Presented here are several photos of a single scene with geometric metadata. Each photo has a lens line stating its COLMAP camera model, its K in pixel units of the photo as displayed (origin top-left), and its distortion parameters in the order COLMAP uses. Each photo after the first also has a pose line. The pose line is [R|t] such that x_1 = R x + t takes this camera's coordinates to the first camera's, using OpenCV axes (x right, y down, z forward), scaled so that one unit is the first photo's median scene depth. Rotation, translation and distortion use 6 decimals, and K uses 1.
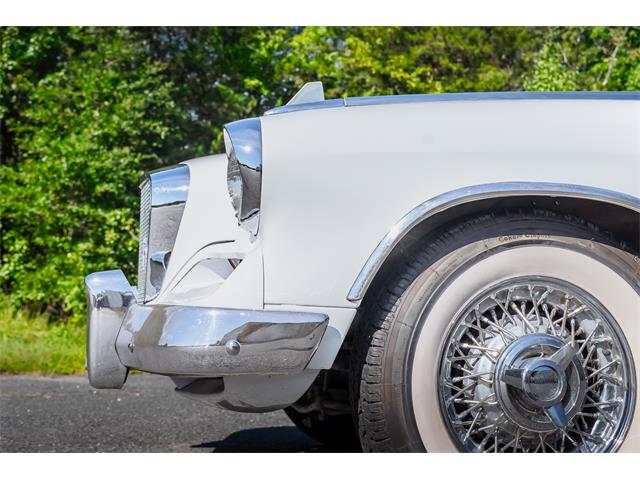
lens RADIAL K [[942.8, 0, 320.0], [0, 942.8, 240.0], [0, 0, 1]] dist [0.015185, -0.017954]
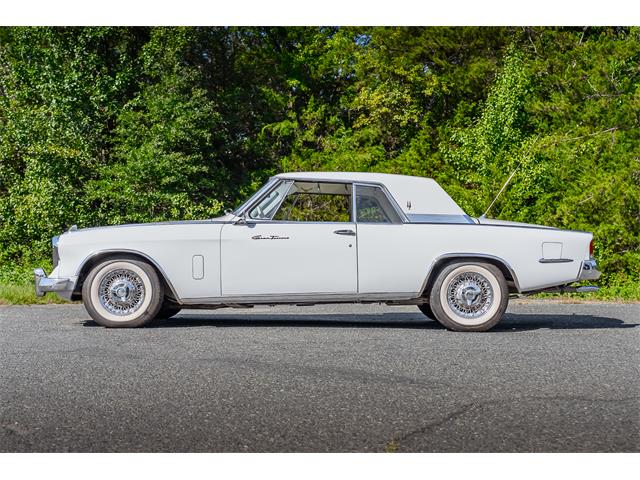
lens RADIAL K [[942.8, 0, 320.0], [0, 942.8, 240.0], [0, 0, 1]] dist [0.015185, -0.017954]
pose [[0.986480, -0.036931, -0.159668, 0.222102], [0.047050, 0.997085, 0.060063, -0.037756], [0.156984, -0.066763, 0.985342, -0.383739]]
